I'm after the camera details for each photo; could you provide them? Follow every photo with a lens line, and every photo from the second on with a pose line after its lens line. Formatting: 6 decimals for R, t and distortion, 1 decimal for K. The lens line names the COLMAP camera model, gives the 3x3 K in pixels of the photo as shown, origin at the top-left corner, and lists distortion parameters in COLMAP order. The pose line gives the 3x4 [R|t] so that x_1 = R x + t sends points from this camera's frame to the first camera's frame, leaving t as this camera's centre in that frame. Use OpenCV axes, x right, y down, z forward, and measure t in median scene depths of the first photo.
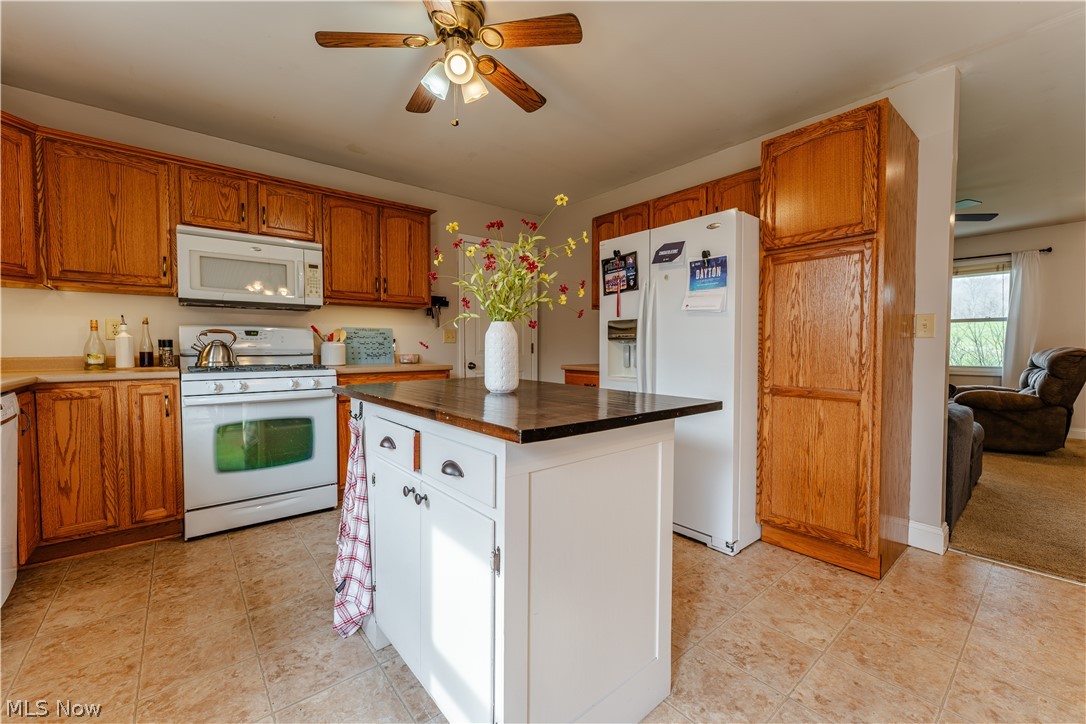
lens RADIAL K [[441.1, 0, 542.3], [0, 441.1, 361.7], [0, 0, 1]] dist [0.004039, 0.000322]
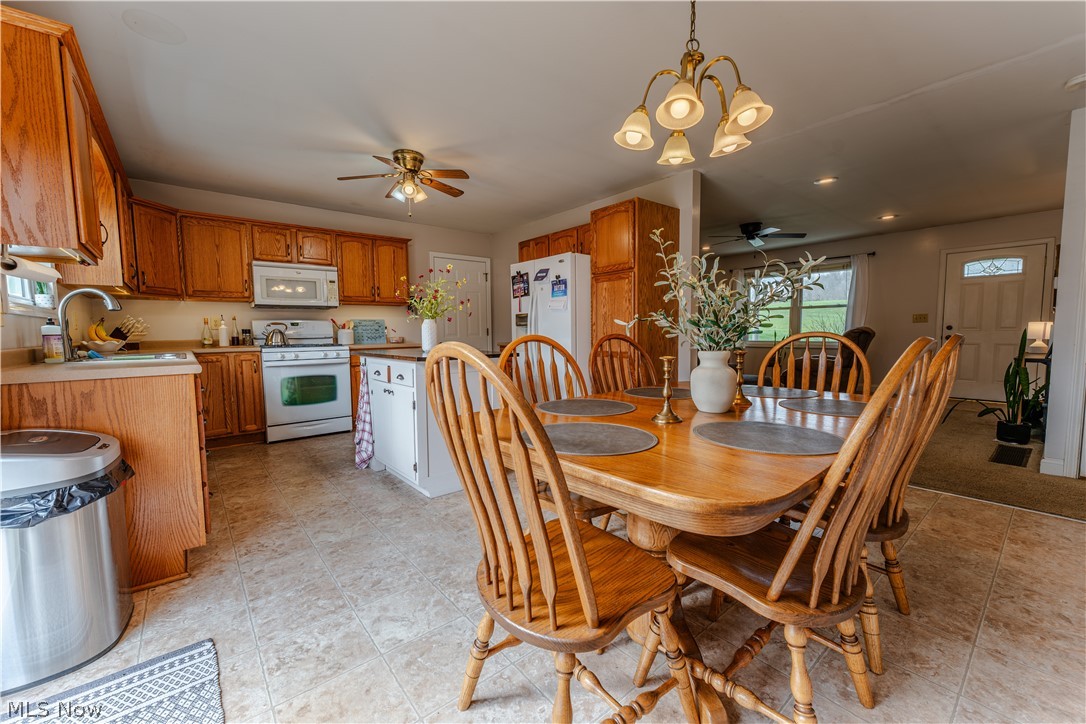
lens RADIAL K [[441.1, 0, 544.5], [0, 441.1, 365.0], [0, 0, 1]] dist [0.004039, 0.000322]
pose [[0.999925, -0.012267, 0.000188, 0.278234], [0.012247, 0.998952, 0.044109, 0.026213], [-0.000728, -0.044103, 0.999027, -0.693091]]
